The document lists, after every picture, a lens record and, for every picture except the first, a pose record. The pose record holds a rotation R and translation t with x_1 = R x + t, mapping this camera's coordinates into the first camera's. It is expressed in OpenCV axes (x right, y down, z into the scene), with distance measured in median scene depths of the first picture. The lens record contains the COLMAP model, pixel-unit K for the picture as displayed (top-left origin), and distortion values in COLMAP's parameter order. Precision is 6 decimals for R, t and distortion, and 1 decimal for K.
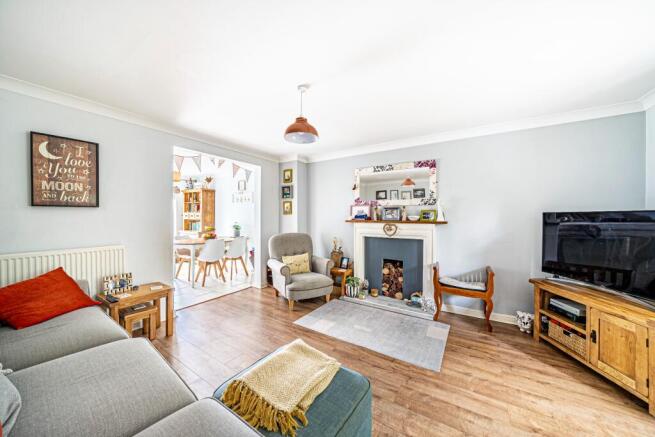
lens RADIAL K [[230.7, 0, 324.8], [0, 230.7, 218.2], [0, 0, 1]] dist [-0.001004, -0.000049]
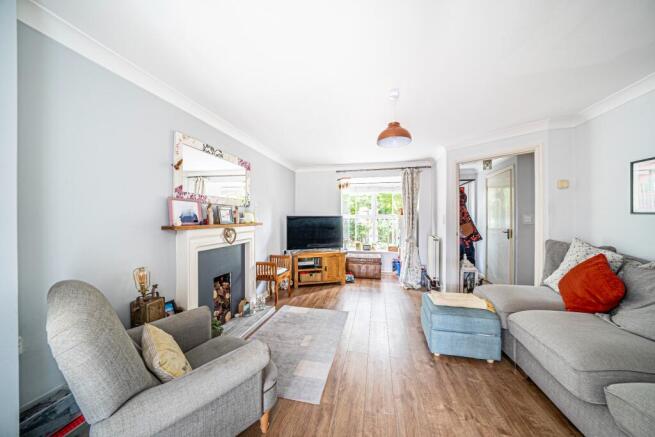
lens RADIAL K [[230.7, 0, 324.1], [0, 230.7, 218.5], [0, 0, 1]] dist [-0.001004, -0.000049]
pose [[-0.348725, -0.004911, 0.937212, -0.906968], [0.005264, 0.999960, 0.007198, -0.020151], [-0.937210, 0.007443, -0.348685, 1.574181]]
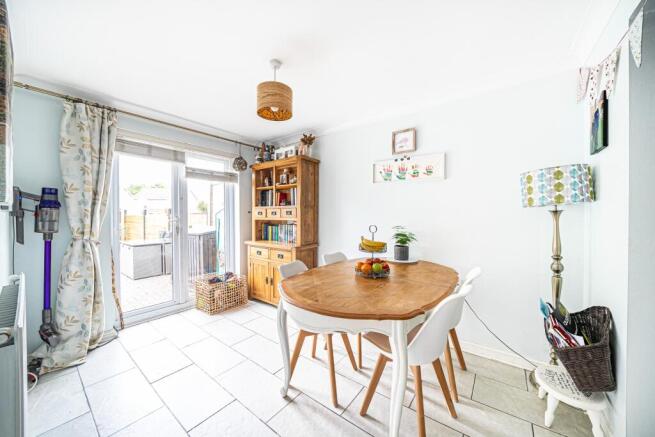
lens RADIAL K [[230.7, 0, 326.5], [0, 230.7, 219.1], [0, 0, 1]] dist [-0.001004, -0.000049]
pose [[0.997786, -0.003422, -0.066414, -0.309618], [0.003077, 0.999981, -0.005298, 0.004596], [0.066431, 0.005082, 0.997778, 0.366082]]
